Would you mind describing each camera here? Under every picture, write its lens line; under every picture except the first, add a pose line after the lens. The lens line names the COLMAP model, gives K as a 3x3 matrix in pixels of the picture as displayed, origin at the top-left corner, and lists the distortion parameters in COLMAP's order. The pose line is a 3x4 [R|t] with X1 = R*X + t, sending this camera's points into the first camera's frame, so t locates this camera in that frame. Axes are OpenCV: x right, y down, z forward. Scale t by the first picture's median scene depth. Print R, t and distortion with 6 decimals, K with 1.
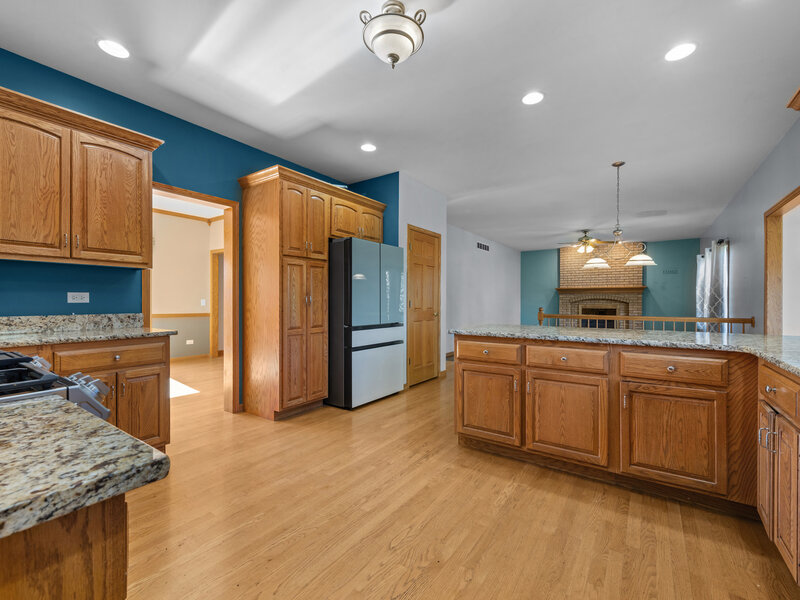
lens RADIAL K [[354.0, 0, 402.8], [0, 354.0, 301.0], [0, 0, 1]] dist [-0.000492, -0.000200]
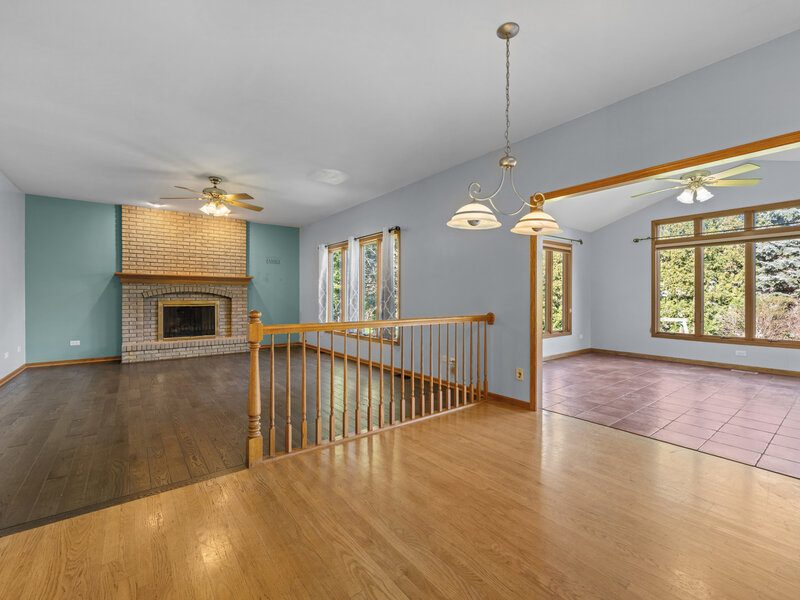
lens RADIAL K [[354.0, 0, 403.5], [0, 354.0, 300.0], [0, 0, 1]] dist [-0.000492, -0.000200]
pose [[0.301066, -0.012458, 0.953522, 0.036493], [0.000992, 0.999918, 0.012751, 0.001201], [-0.953603, -0.002893, 0.301054, 0.523740]]
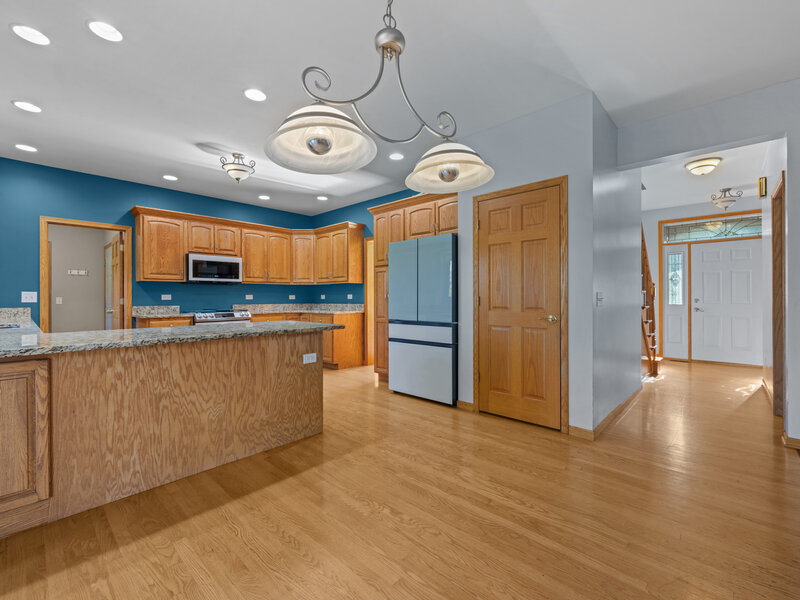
lens RADIAL K [[354.0, 0, 398.6], [0, 354.0, 297.9], [0, 0, 1]] dist [-0.000492, -0.000200]
pose [[-0.150051, -0.002955, -0.988674, 0.467940], [0.002915, 0.999990, -0.003431, 0.002680], [0.988674, -0.003397, -0.150041, 0.558790]]
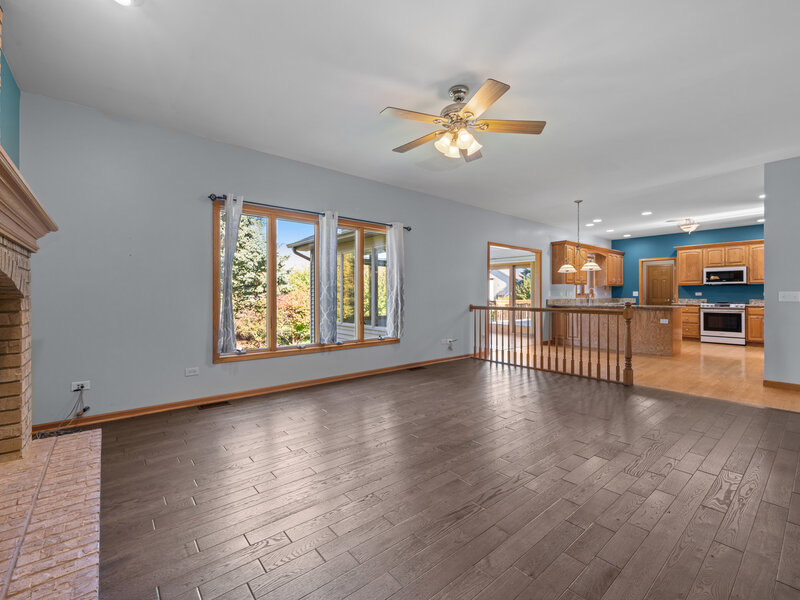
lens RADIAL K [[354.0, 0, 404.0], [0, 354.0, 293.3], [0, 0, 1]] dist [-0.000492, -0.000200]
pose [[-0.964364, -0.004955, 0.264531, 0.492169], [-0.005424, 0.999985, -0.001042, 0.002063], [-0.264522, -0.002440, -0.964377, 1.395908]]
